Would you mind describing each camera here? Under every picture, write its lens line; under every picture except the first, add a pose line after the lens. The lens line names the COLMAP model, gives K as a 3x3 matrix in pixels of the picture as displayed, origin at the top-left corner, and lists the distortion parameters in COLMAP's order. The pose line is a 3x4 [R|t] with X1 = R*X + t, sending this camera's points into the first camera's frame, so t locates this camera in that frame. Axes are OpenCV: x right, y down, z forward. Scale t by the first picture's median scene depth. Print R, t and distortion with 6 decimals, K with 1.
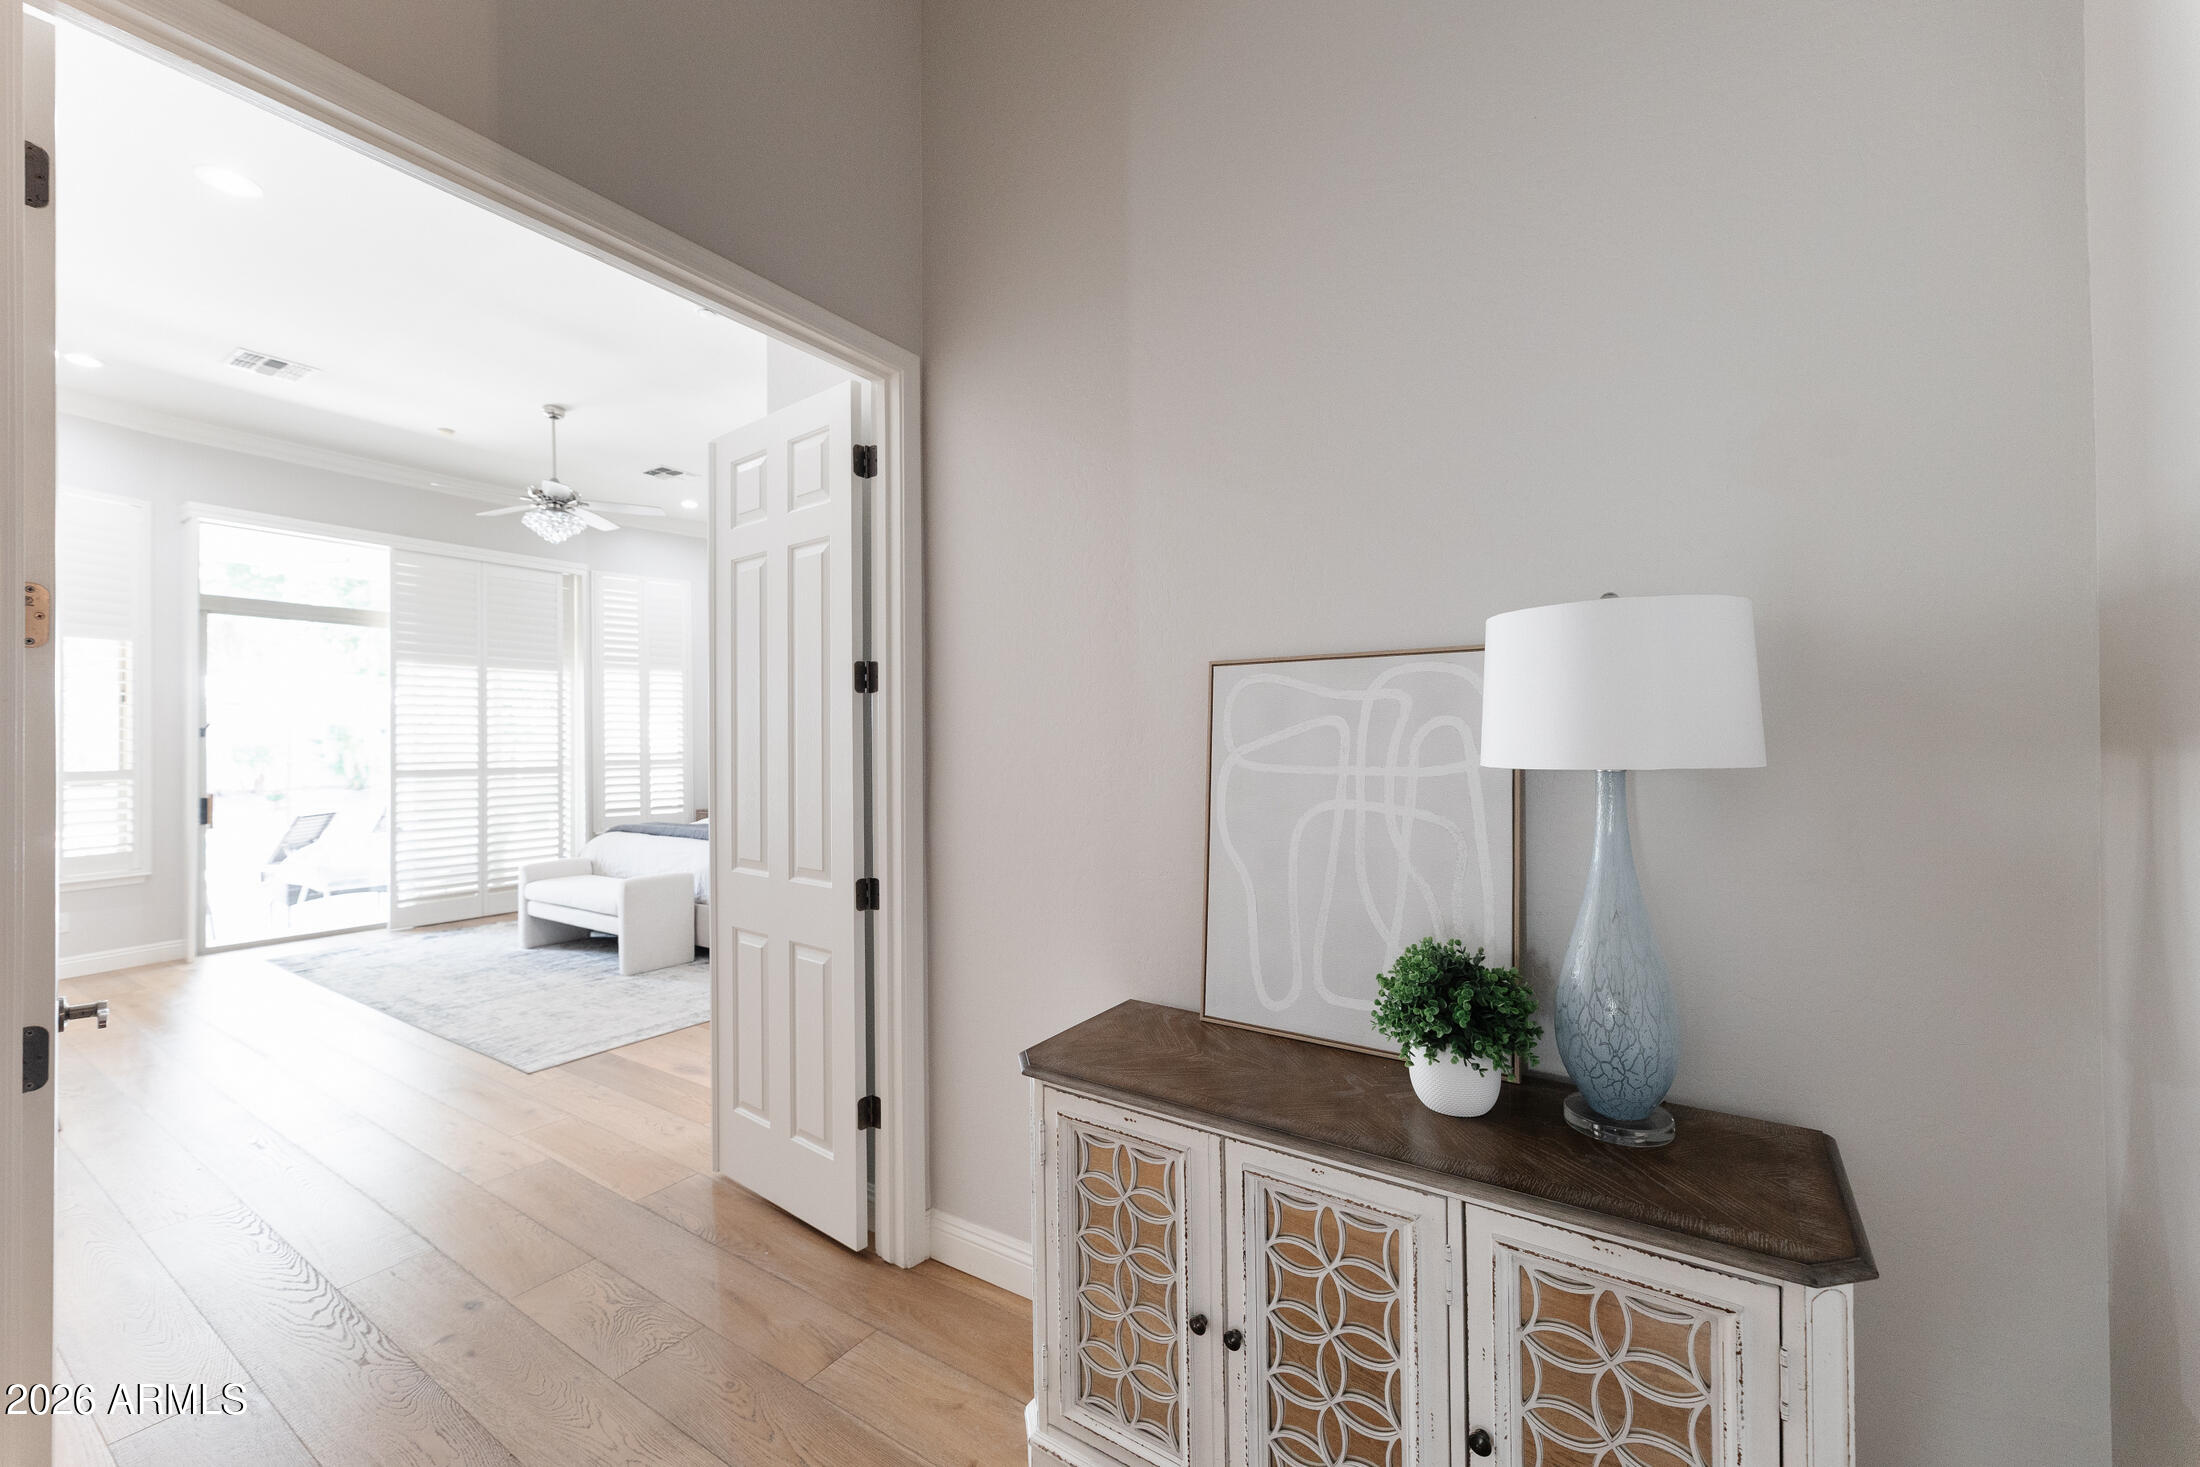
lens RADIAL K [[910.7, 0, 1145.1], [0, 910.7, 738.9], [0, 0, 1]] dist [-0.011332, -0.000597]
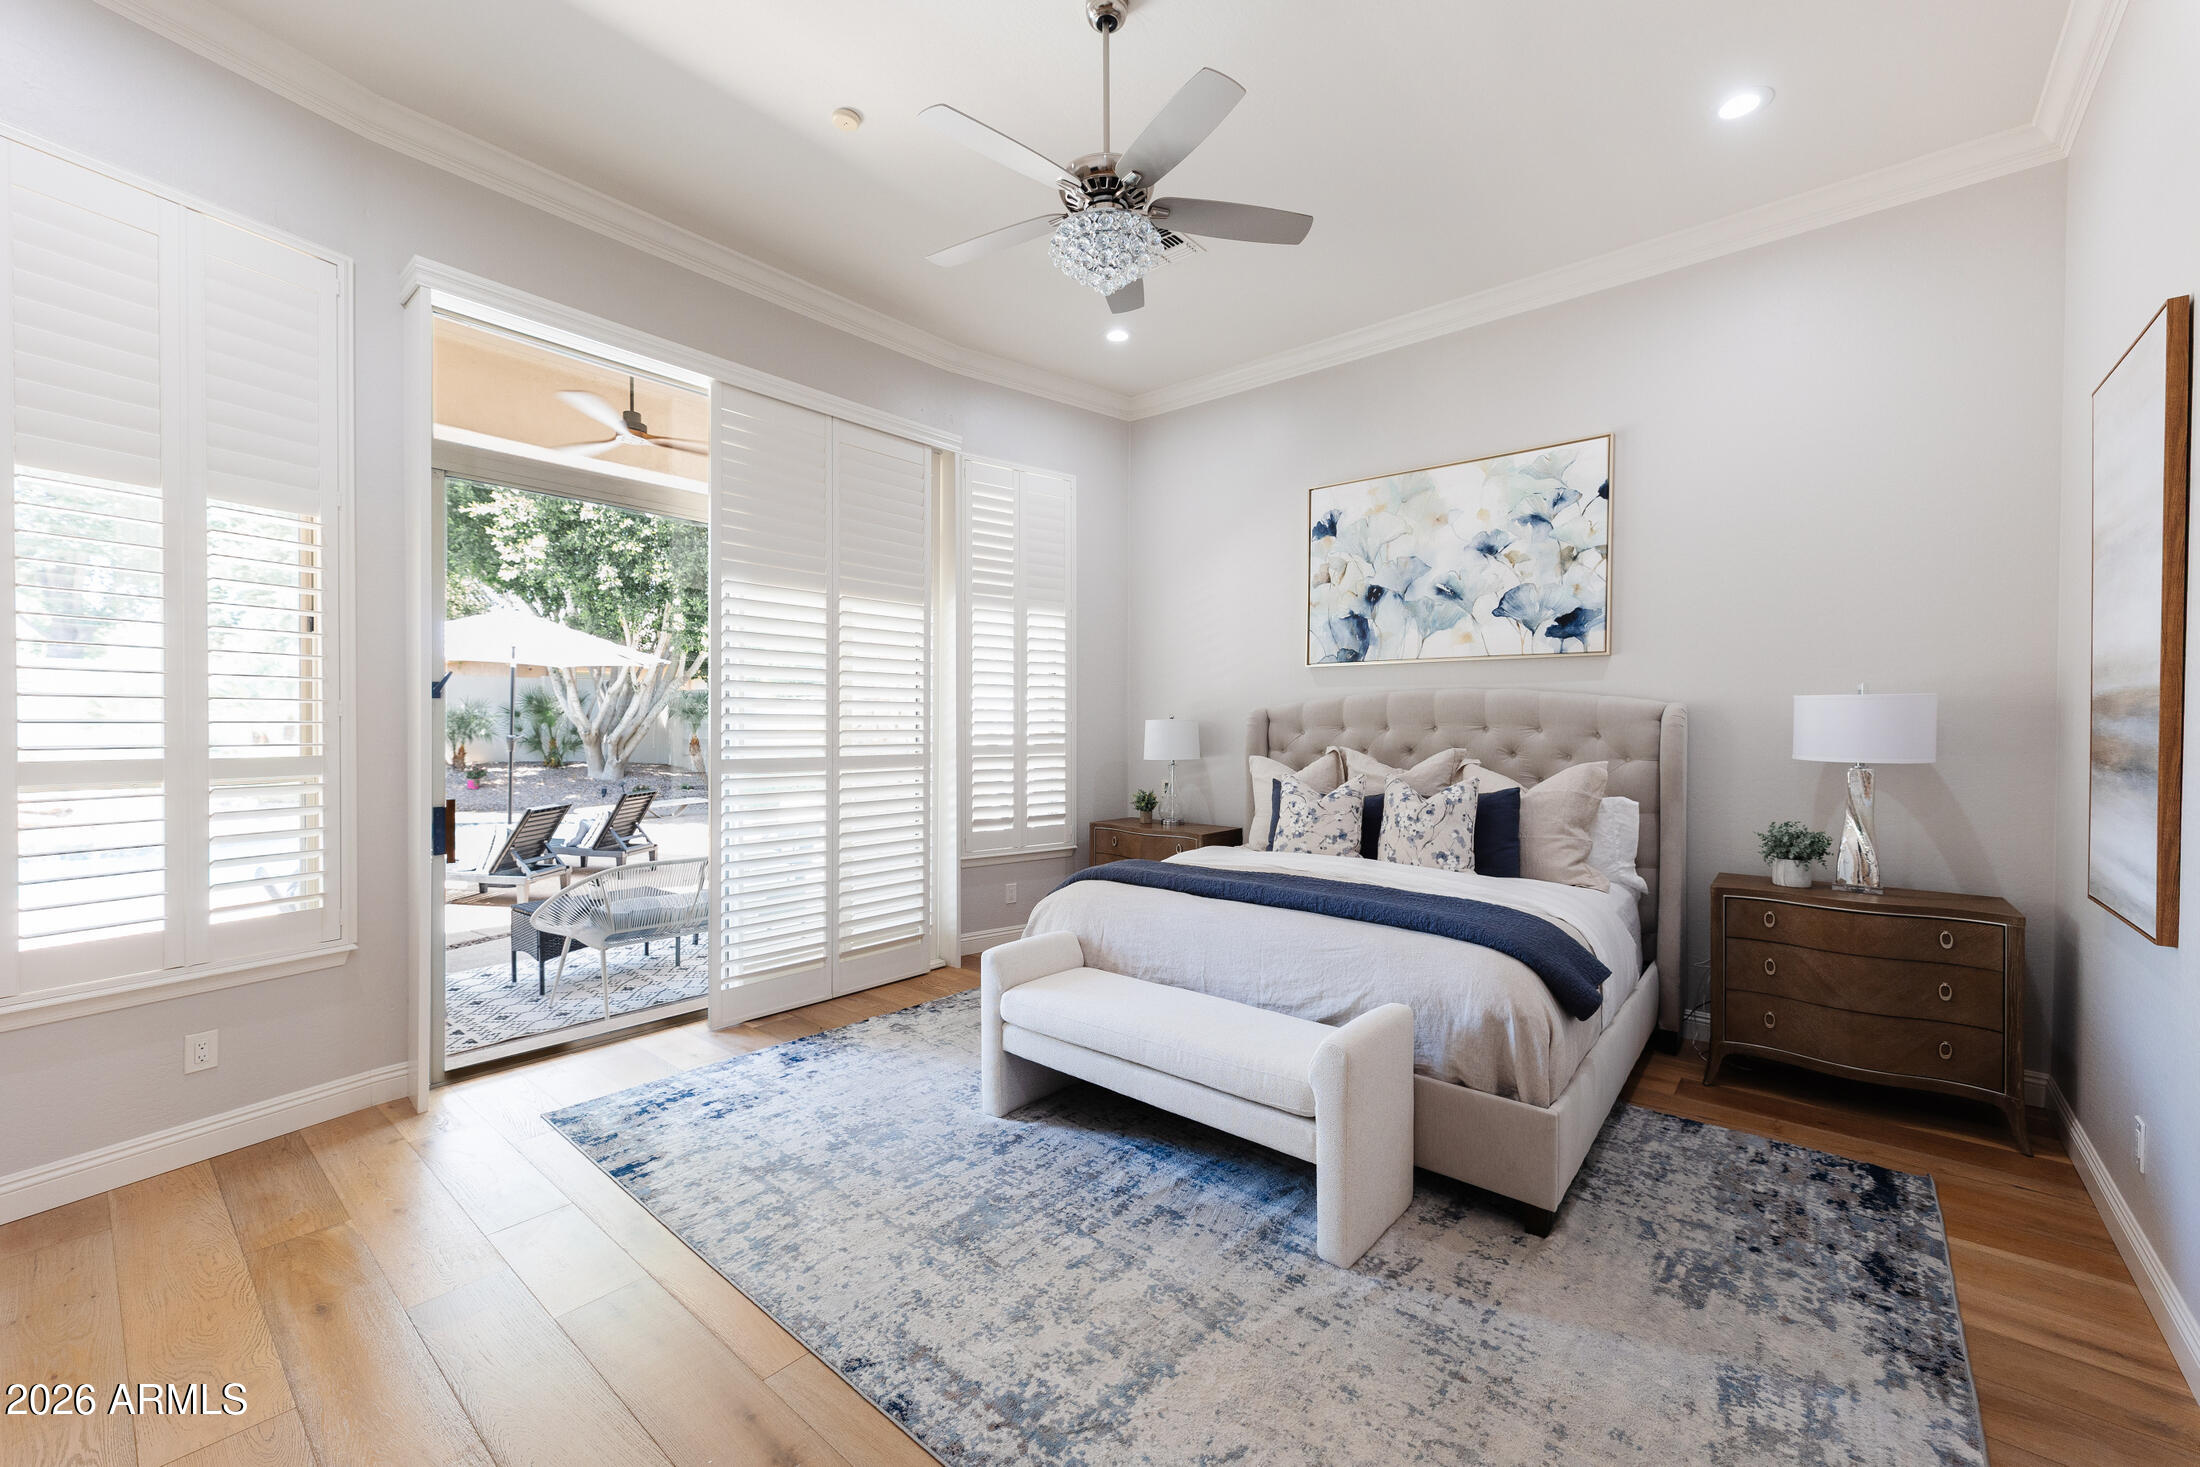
lens RADIAL K [[910.7, 0, 1094.2], [0, 910.7, 742.5], [0, 0, 1]] dist [-0.011332, -0.000597]
pose [[0.988220, 0.016868, -0.152110, -0.464446], [-0.013375, 0.999624, 0.023958, 0.005470], [0.152457, -0.021641, 0.988073, 0.420323]]
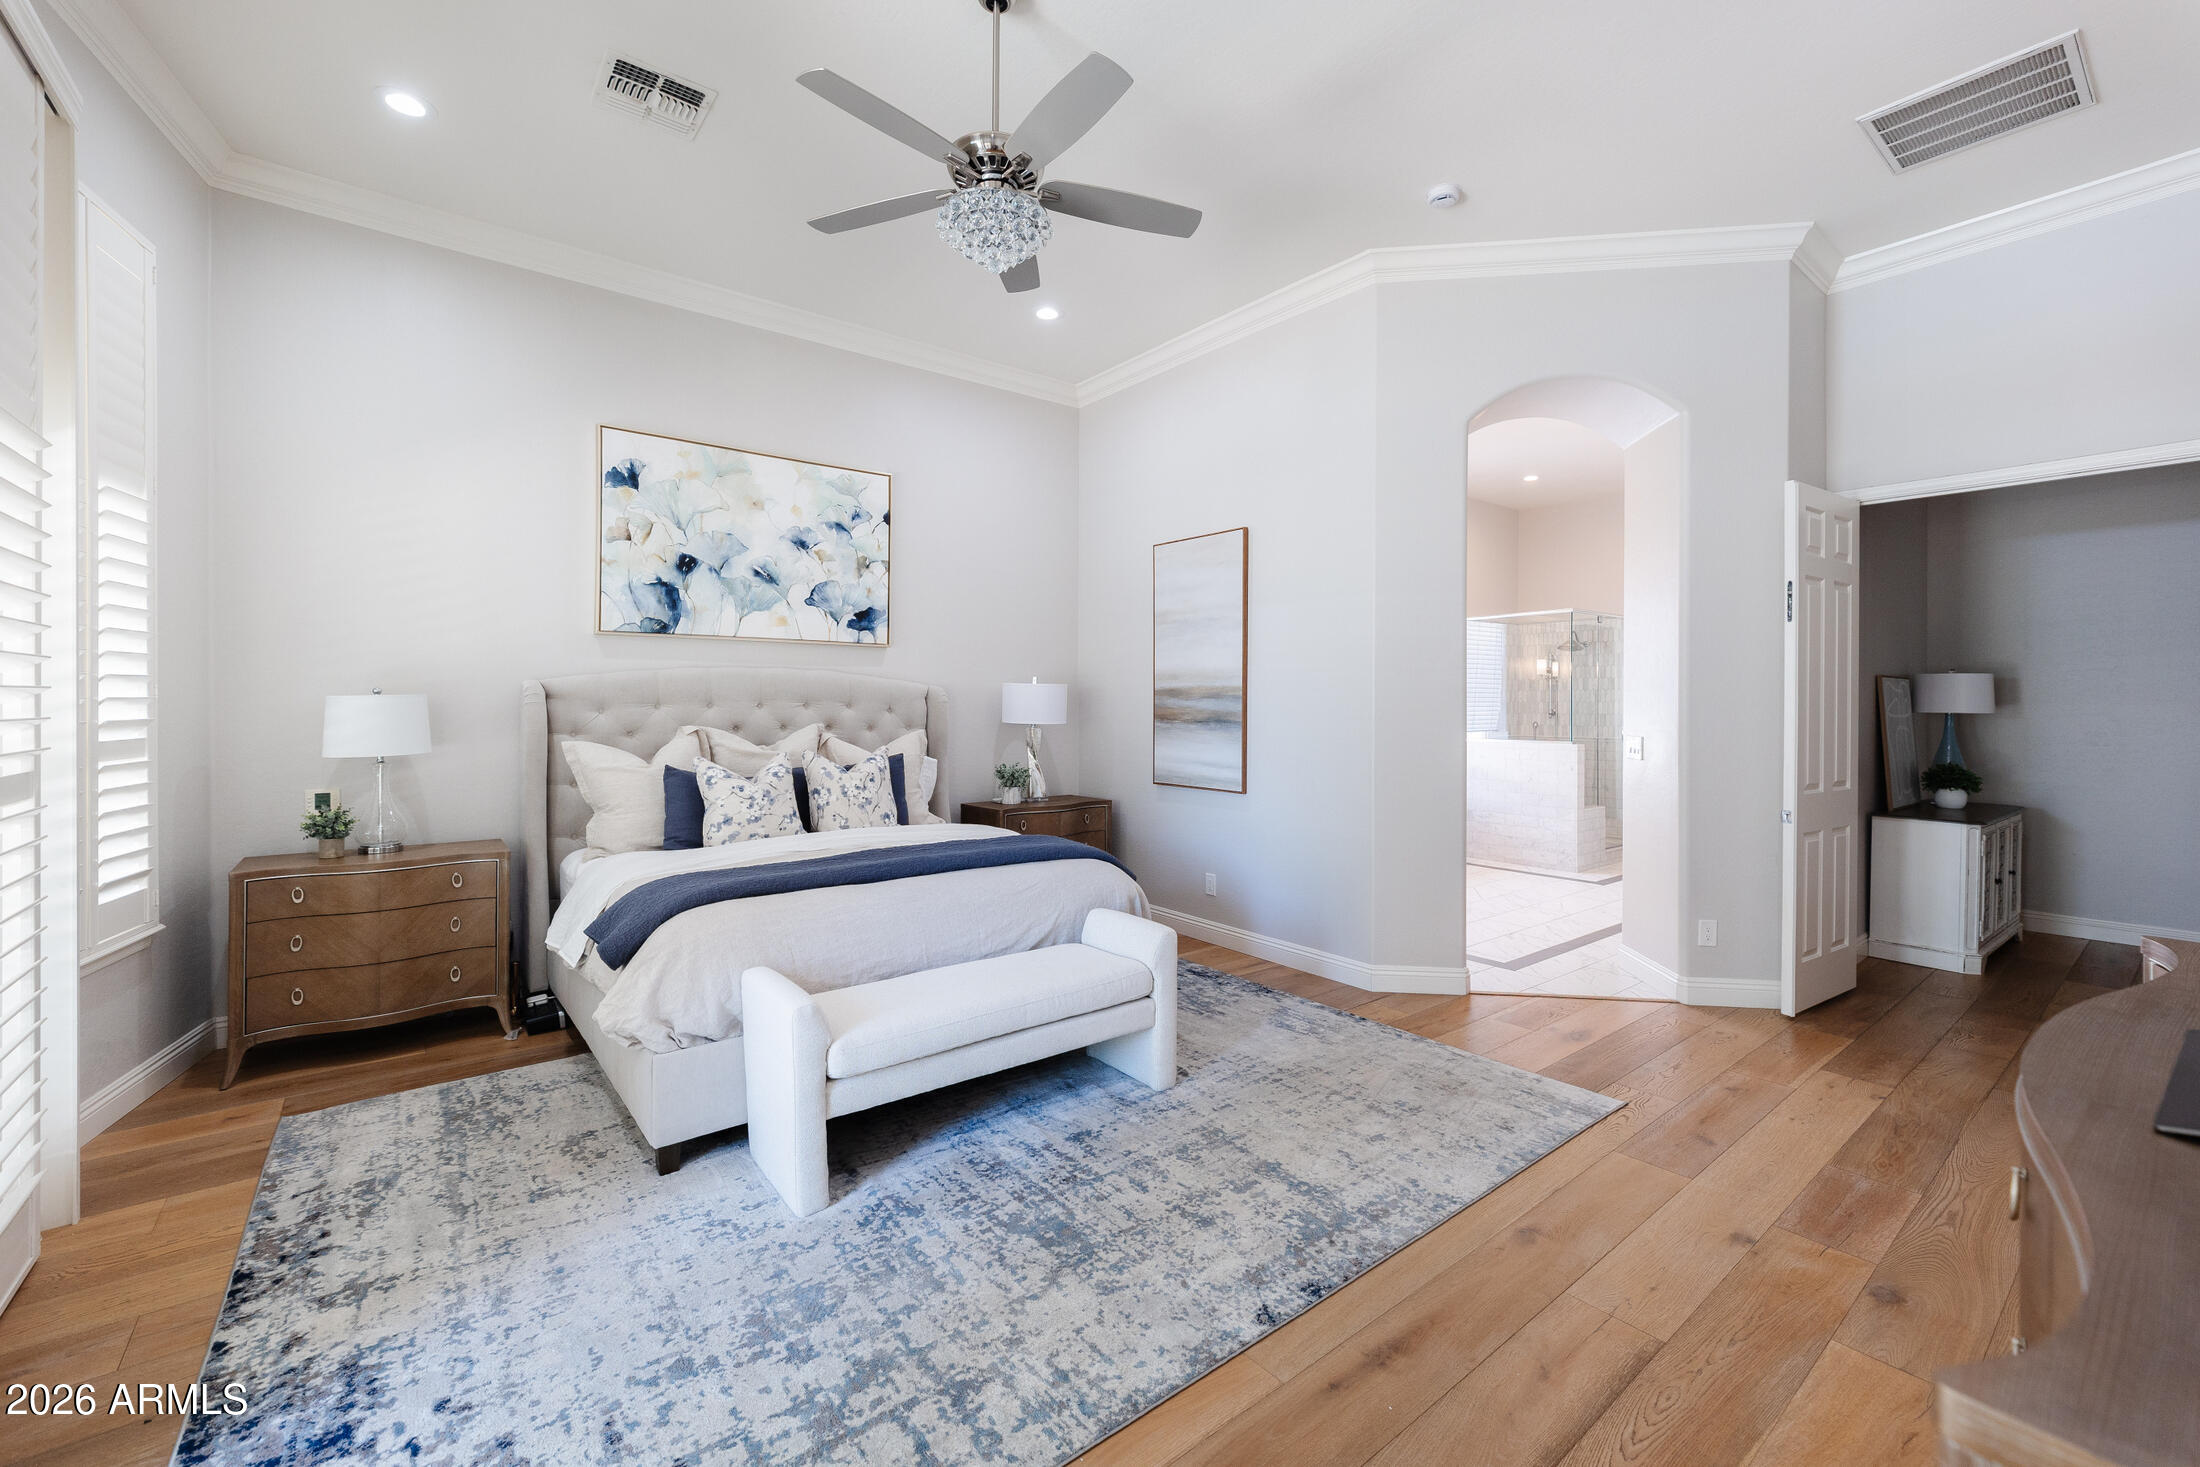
lens RADIAL K [[910.7, 0, 1105.3], [0, 910.7, 712.0], [0, 0, 1]] dist [-0.011332, -0.000597]
pose [[0.307068, 0.000396, 0.951688, -0.841069], [-0.008907, 0.999957, 0.002458, 0.008297], [-0.951646, -0.009231, 0.307058, 0.624993]]
